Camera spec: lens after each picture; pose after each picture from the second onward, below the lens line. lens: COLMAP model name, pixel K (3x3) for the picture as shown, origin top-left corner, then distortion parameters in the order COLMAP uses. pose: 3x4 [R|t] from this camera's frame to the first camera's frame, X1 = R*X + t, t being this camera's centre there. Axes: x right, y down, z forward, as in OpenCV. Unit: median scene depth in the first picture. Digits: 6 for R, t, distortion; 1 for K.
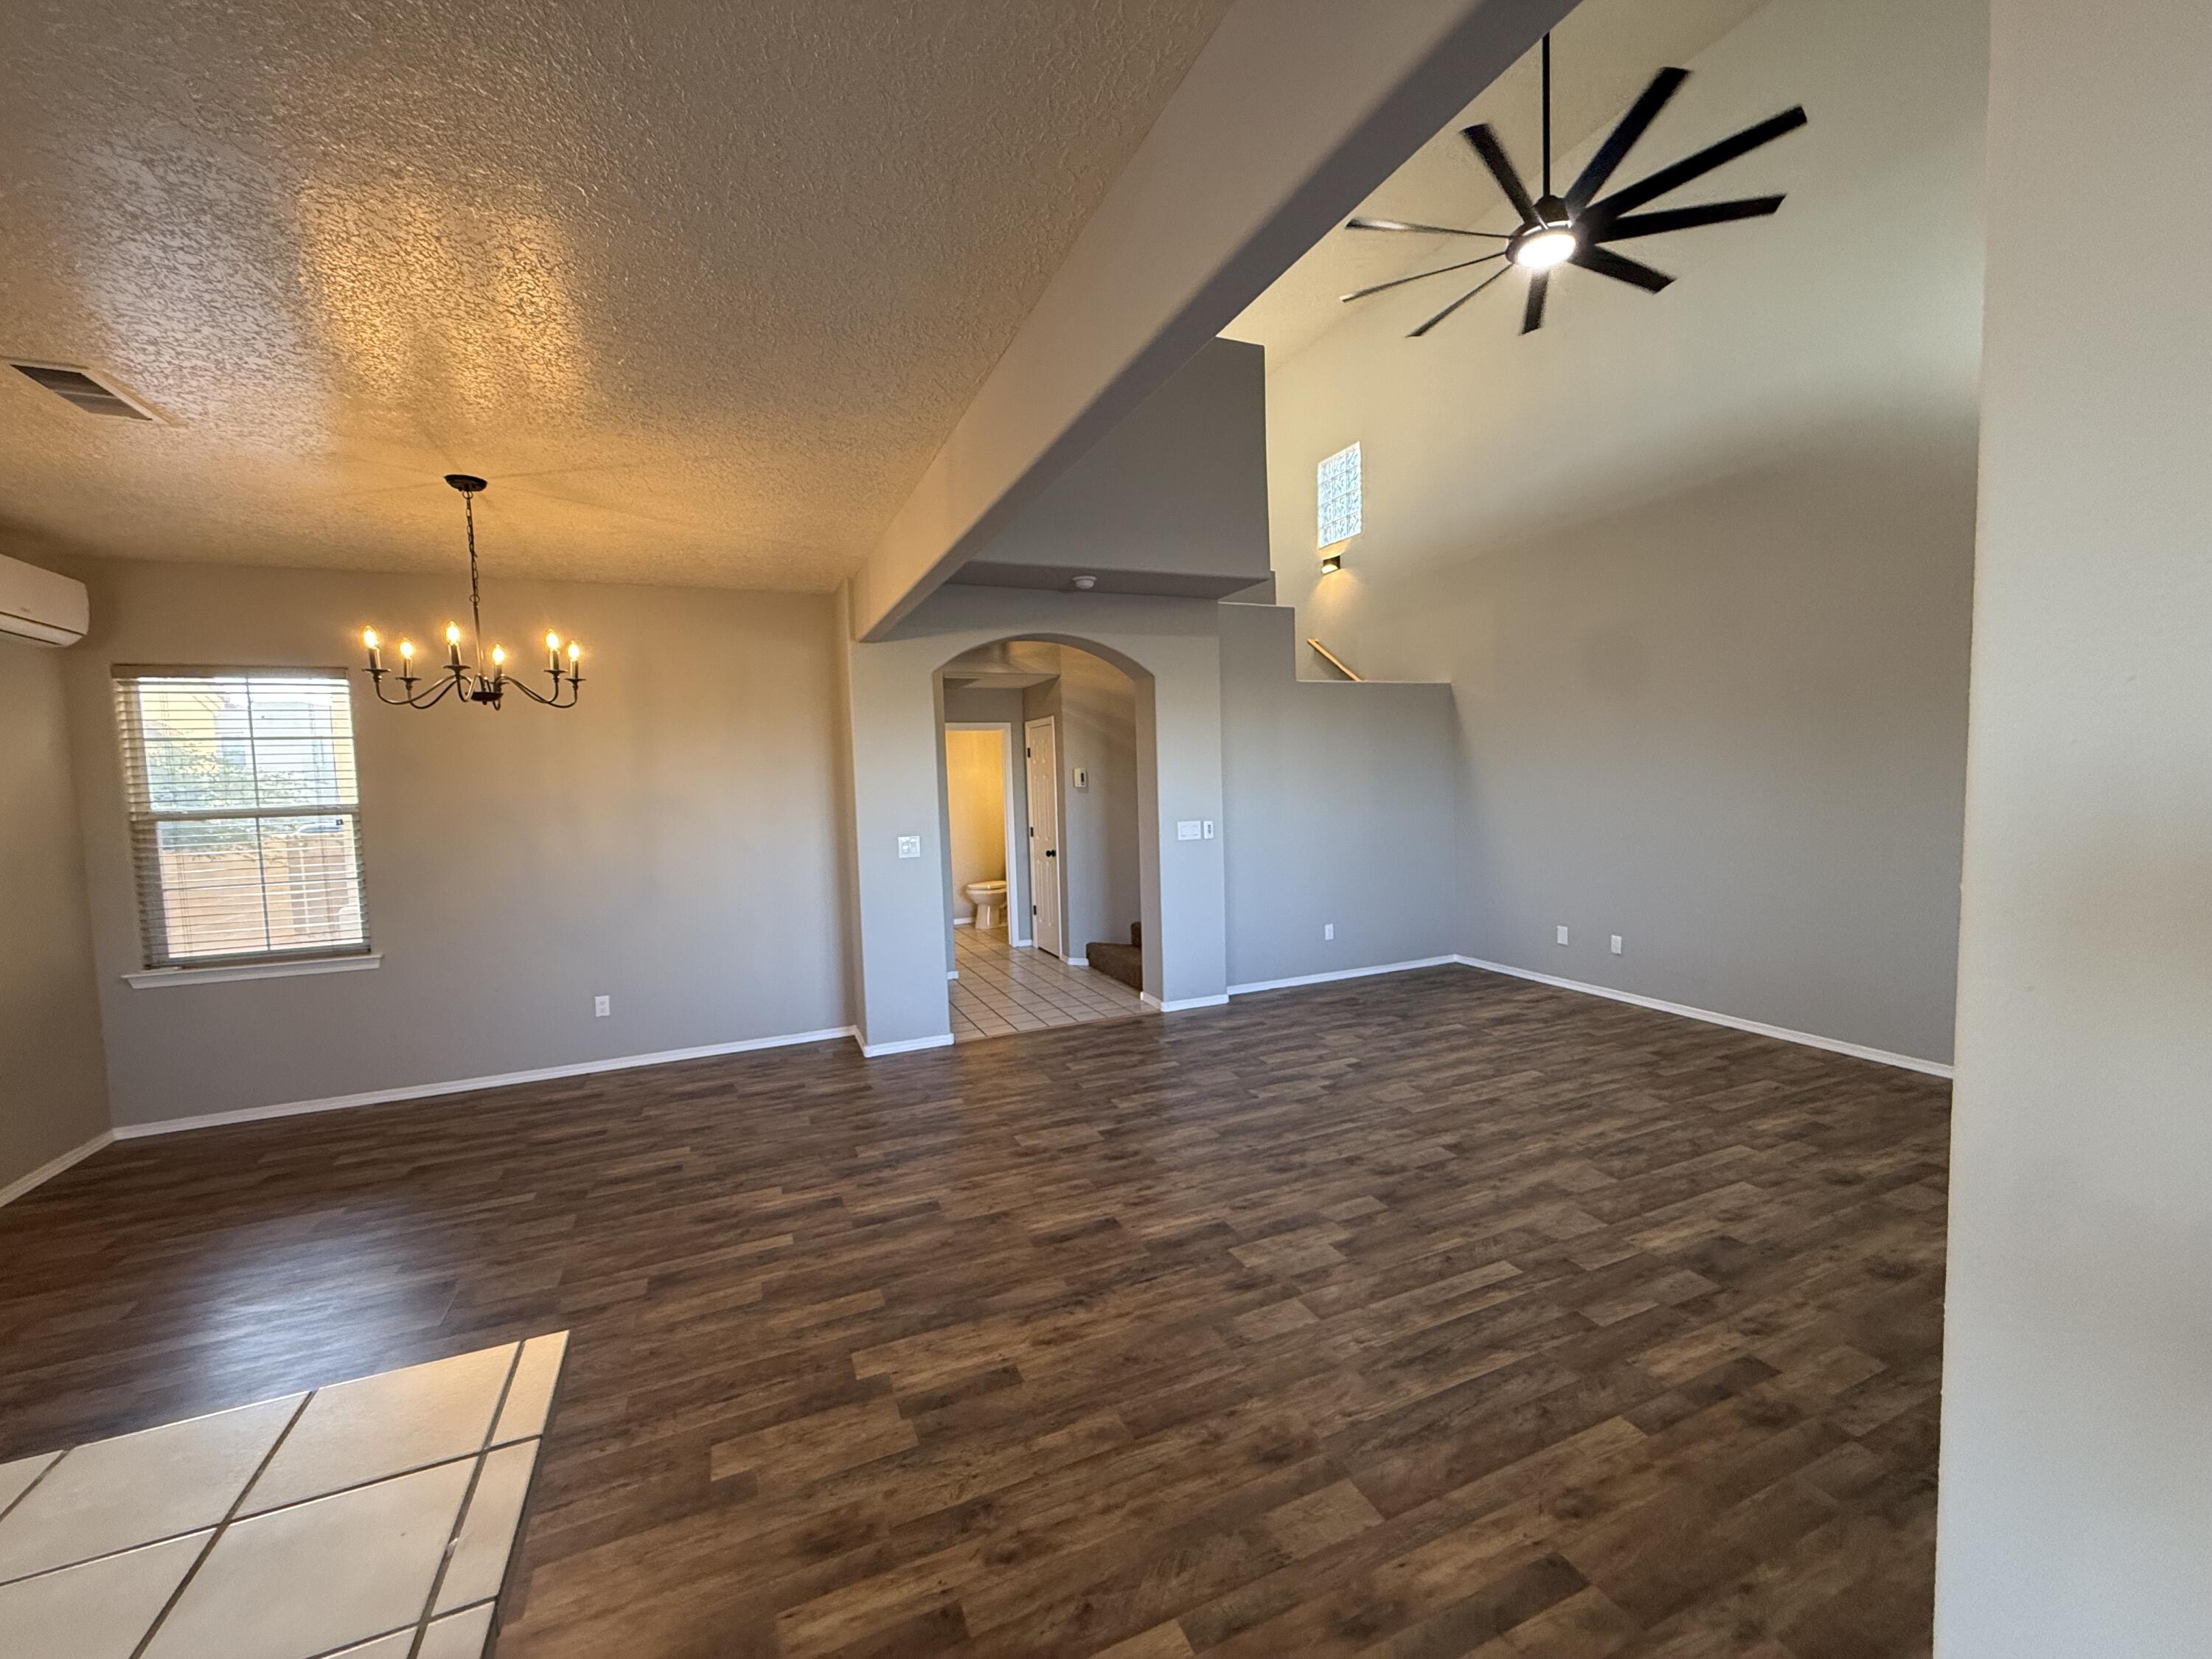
lens RADIAL K [[880.7, 0, 1108.8], [0, 880.7, 833.5], [0, 0, 1]] dist [-0.000984, 0.000442]
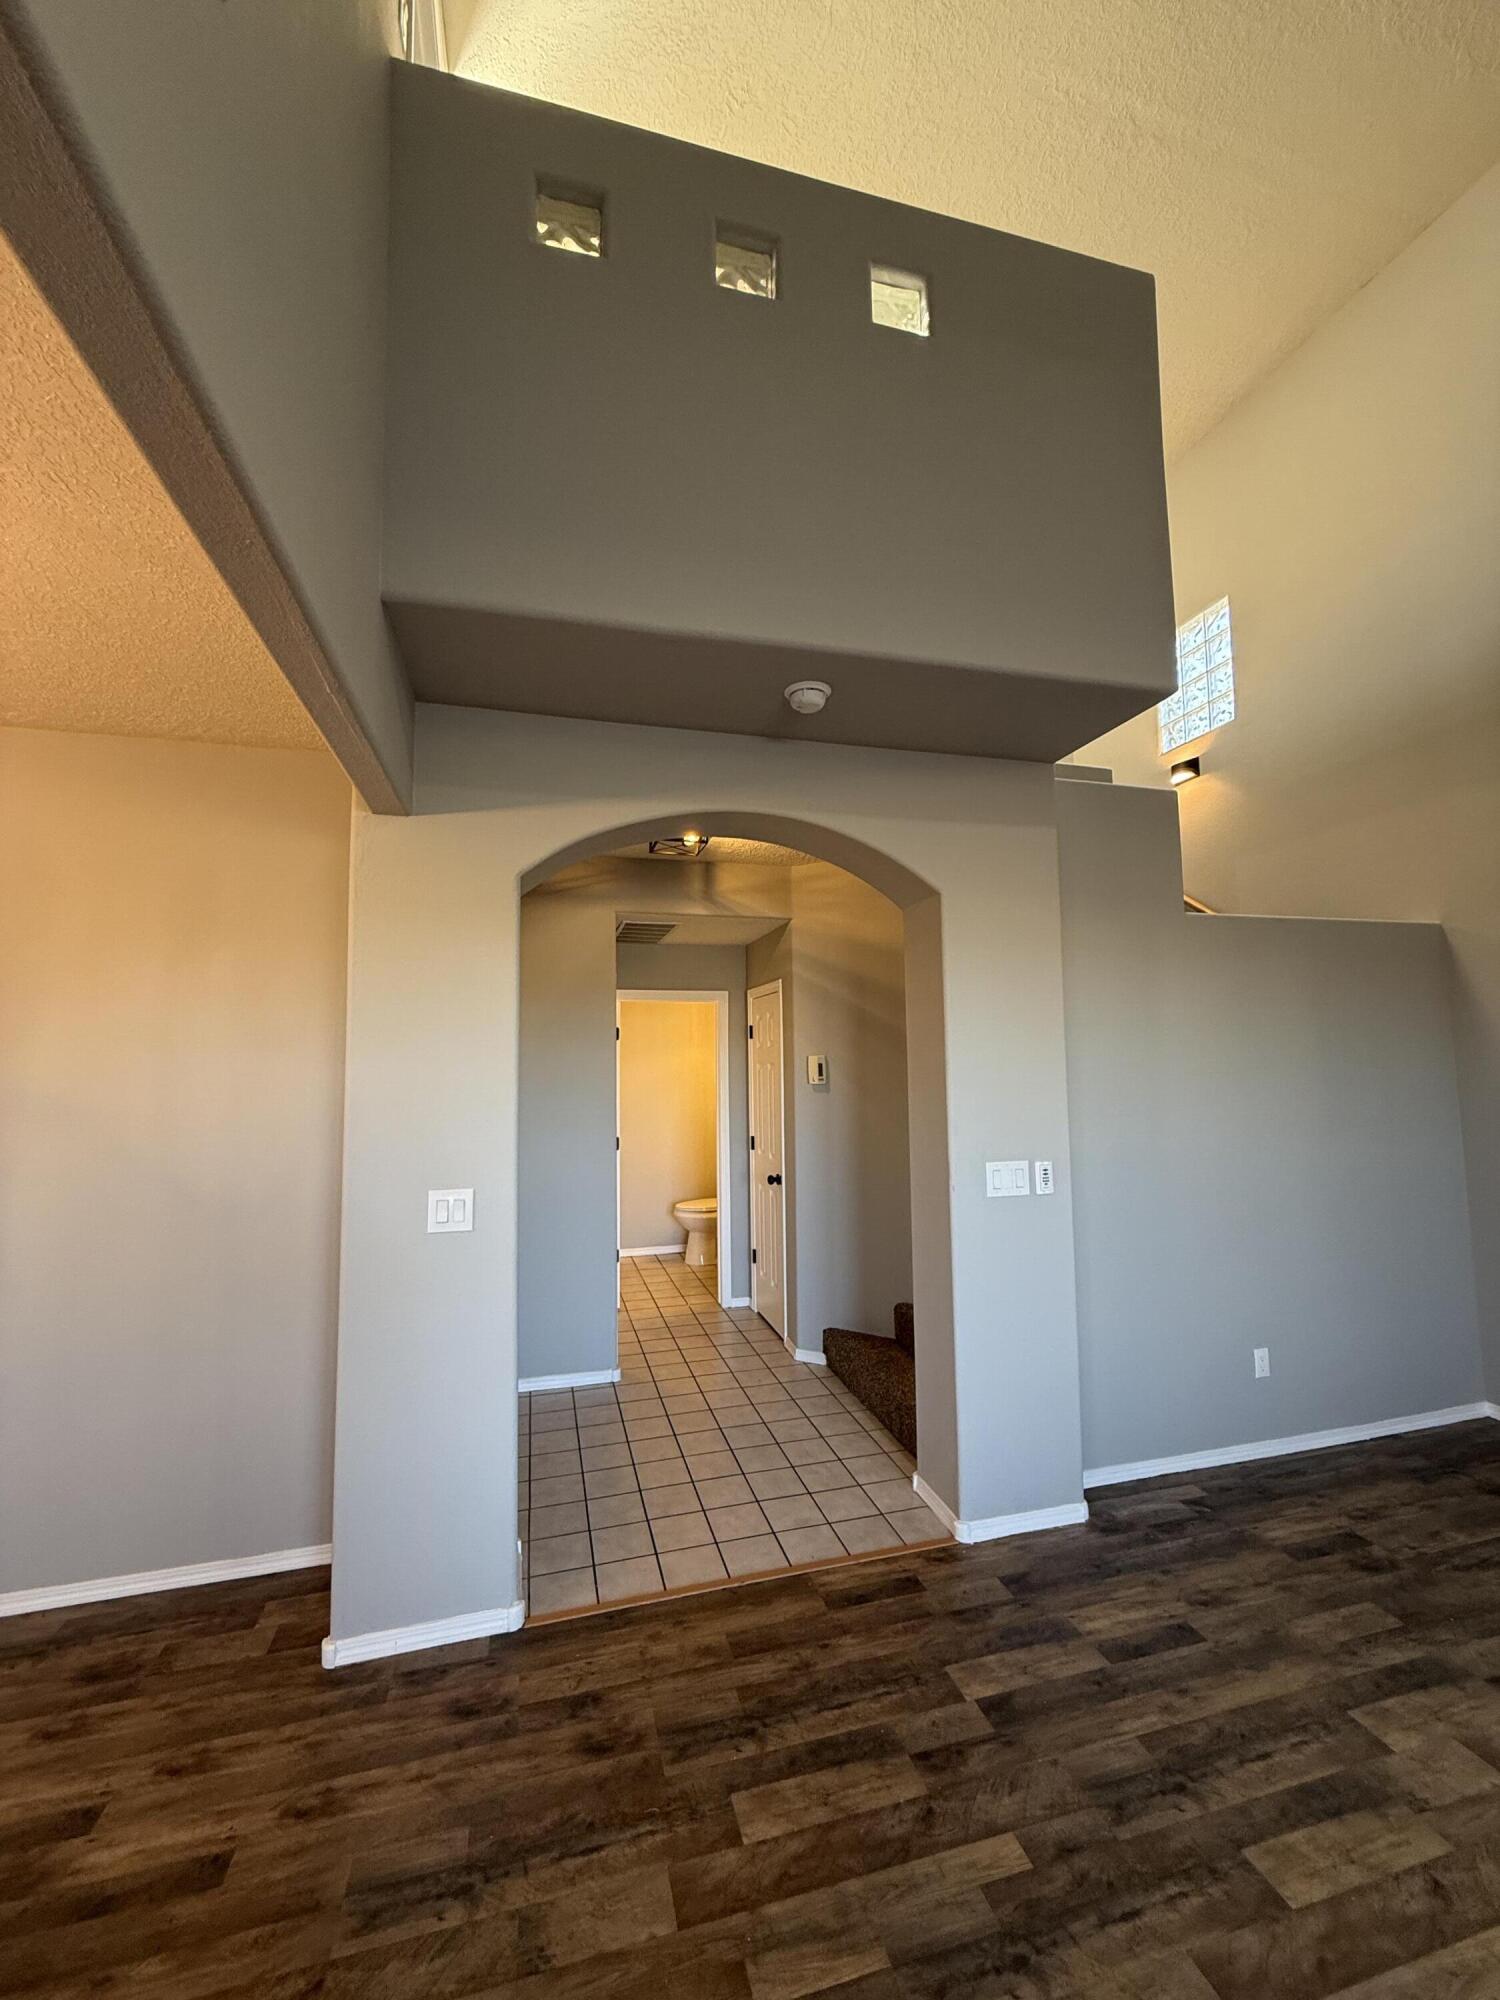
lens RADIAL K [[796.3, 0, 752.8], [0, 796.3, 998.5], [0, 0, 1]] dist [-0.000984, 0.000442]
pose [[0.989110, 0.007337, -0.146995, 0.010784], [-0.027398, 0.990477, -0.134924, -0.049784], [0.144605, 0.137482, 0.979892, 0.578398]]
